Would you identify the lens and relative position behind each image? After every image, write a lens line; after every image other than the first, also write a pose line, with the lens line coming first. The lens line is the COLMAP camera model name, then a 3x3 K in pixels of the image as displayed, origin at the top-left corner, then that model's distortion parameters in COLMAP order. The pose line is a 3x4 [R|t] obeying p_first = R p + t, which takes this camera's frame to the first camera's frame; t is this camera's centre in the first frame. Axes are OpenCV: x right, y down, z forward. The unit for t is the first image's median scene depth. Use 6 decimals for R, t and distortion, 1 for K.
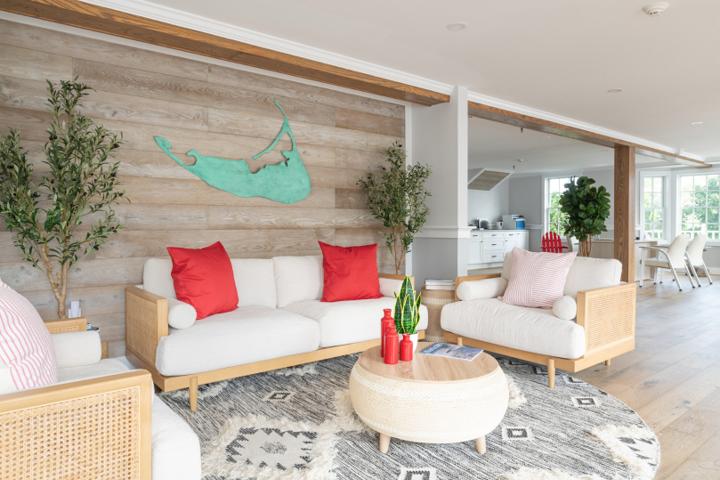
lens RADIAL K [[482.2, 0, 368.7], [0, 482.2, 226.0], [0, 0, 1]] dist [-0.008460, 0.002224]
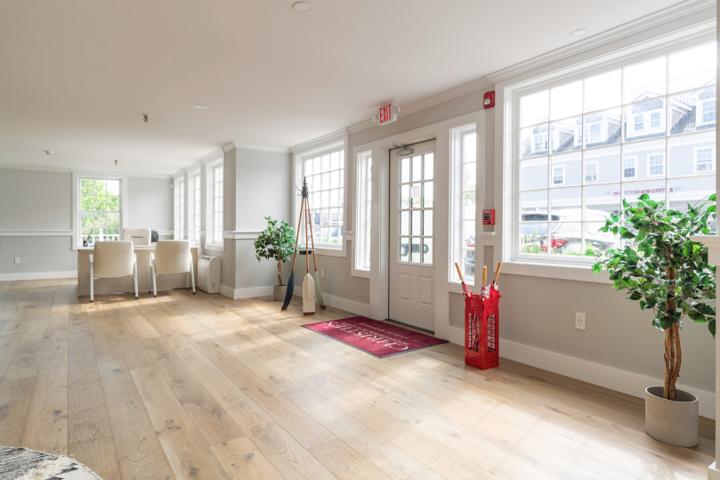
lens RADIAL K [[419.0, 0, 354.2], [0, 419.0, 230.9], [0, 0, 1]] dist [-0.003571, -0.000475]
pose [[0.100270, -0.002173, 0.994958, -0.096519], [0.002647, 0.999995, 0.001917, -0.001429], [-0.994957, 0.002442, 0.100275, 0.247935]]
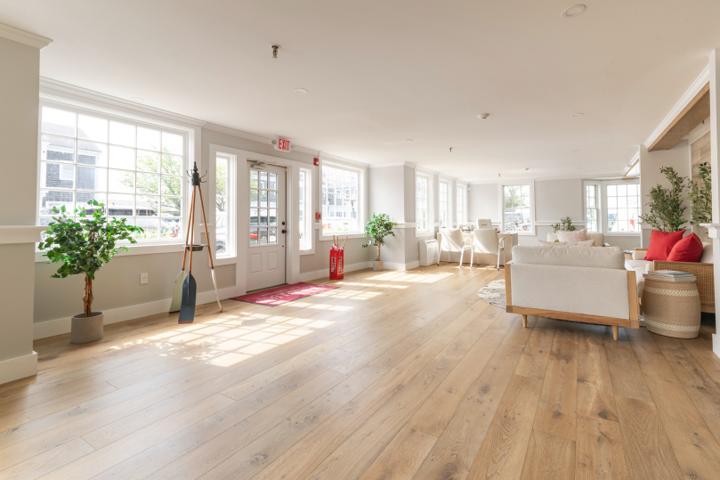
lens RADIAL K [[329.0, 0, 366.0], [0, 329.0, 215.0], [0, 0, 1]] dist [0.000751, 0.001356]
pose [[-0.952620, -0.001841, -0.304158, 1.192142], [0.003509, 0.999849, -0.017042, -0.006231], [0.304144, -0.017302, -0.952469, 1.719430]]
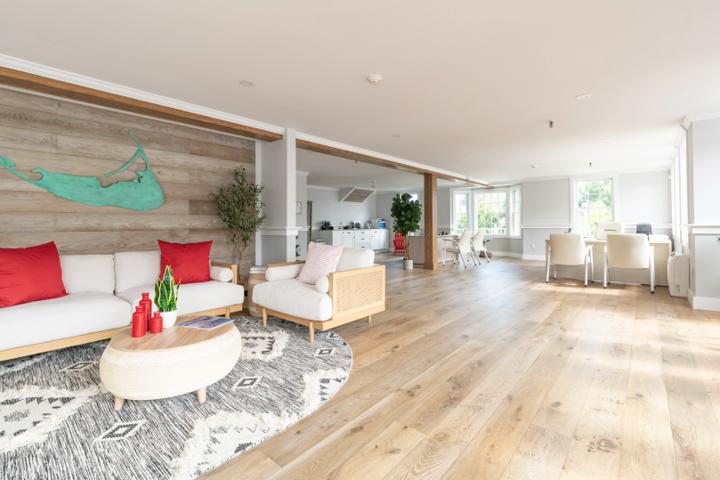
lens RADIAL K [[329.0, 0, 367.6], [0, 329.0, 217.5], [0, 0, 1]] dist [0.000751, 0.001356]
pose [[0.983977, -0.003258, 0.178266, 0.316311], [0.008168, 0.999607, -0.026820, -0.000308], [-0.178109, 0.027846, 0.983617, 0.017624]]
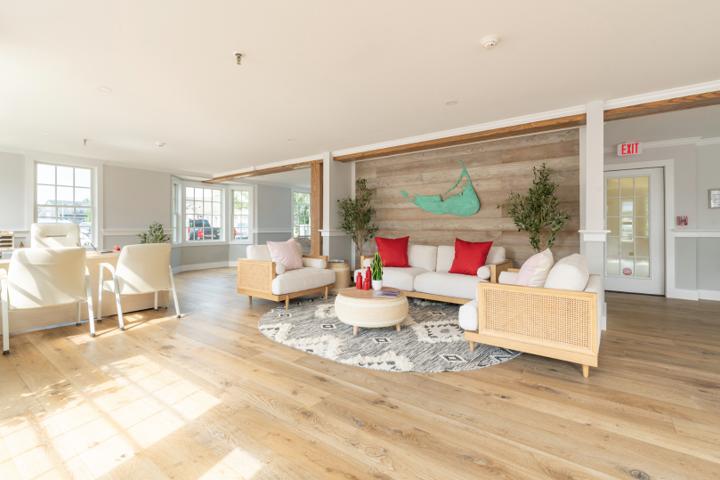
lens RADIAL K [[329.0, 0, 364.4], [0, 329.0, 228.5], [0, 0, 1]] dist [0.000751, 0.001356]
pose [[0.243775, 0.003181, -0.969827, 1.024343], [-0.001494, 0.999995, 0.002905, -0.006544], [0.969831, 0.000741, 0.243778, 0.413551]]
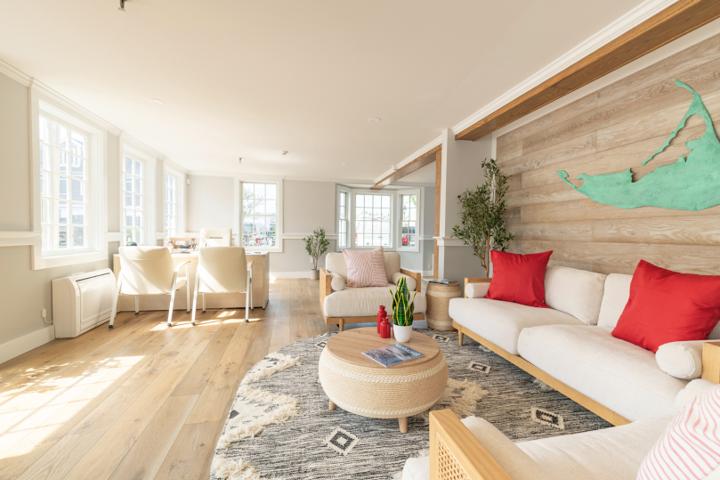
lens RADIAL K [[329.0, 0, 360.1], [0, 329.0, 240.2], [0, 0, 1]] dist [0.000751, 0.001356]
pose [[-0.462451, 0.011049, -0.886576, 0.601092], [-0.015236, 0.999676, 0.020406, -0.003897], [0.886514, 0.022945, -0.462132, 0.896202]]
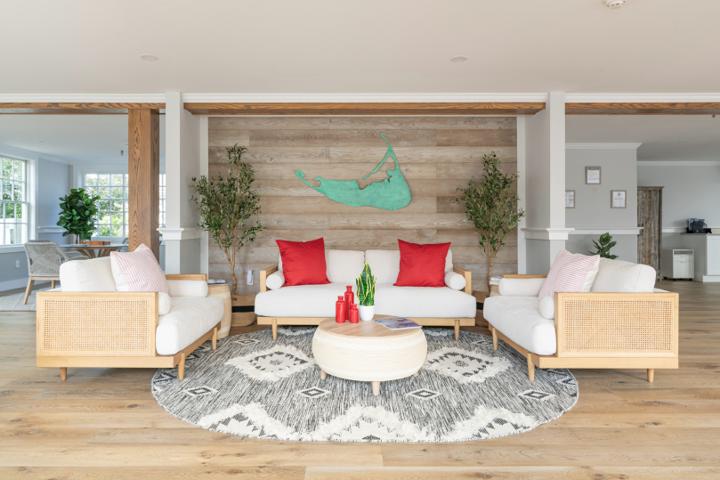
lens RADIAL K [[446.8, 0, 349.4], [0, 446.8, 226.1], [0, 0, 1]] dist [-0.004149, 0.001112]
pose [[0.769796, -0.000435, -0.638290, 0.597005], [-0.002462, 0.999990, -0.003651, 0.000902], [0.638285, 0.004382, 0.769788, -0.008987]]
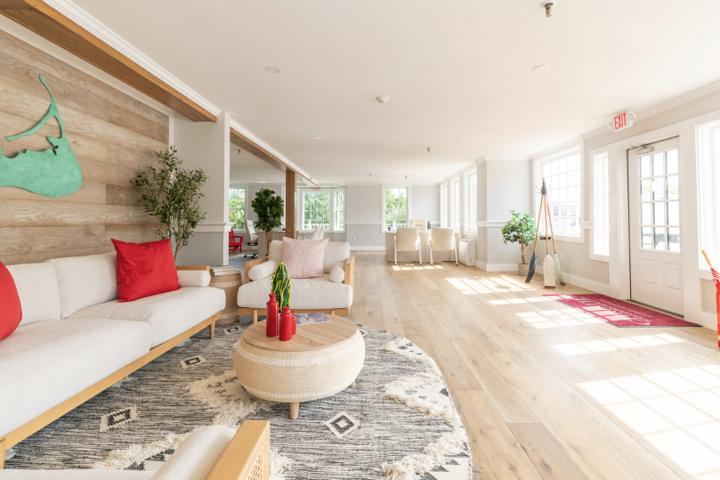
lens RADIAL K [[329.0, 0, 364.8], [0, 329.0, 209.1], [0, 0, 1]] dist [0.000751, 0.001356]
pose [[0.656085, 0.025590, 0.754253, -0.283945], [0.003240, 0.999320, -0.036723, -0.001340], [-0.754680, 0.026537, 0.655556, 0.208791]]
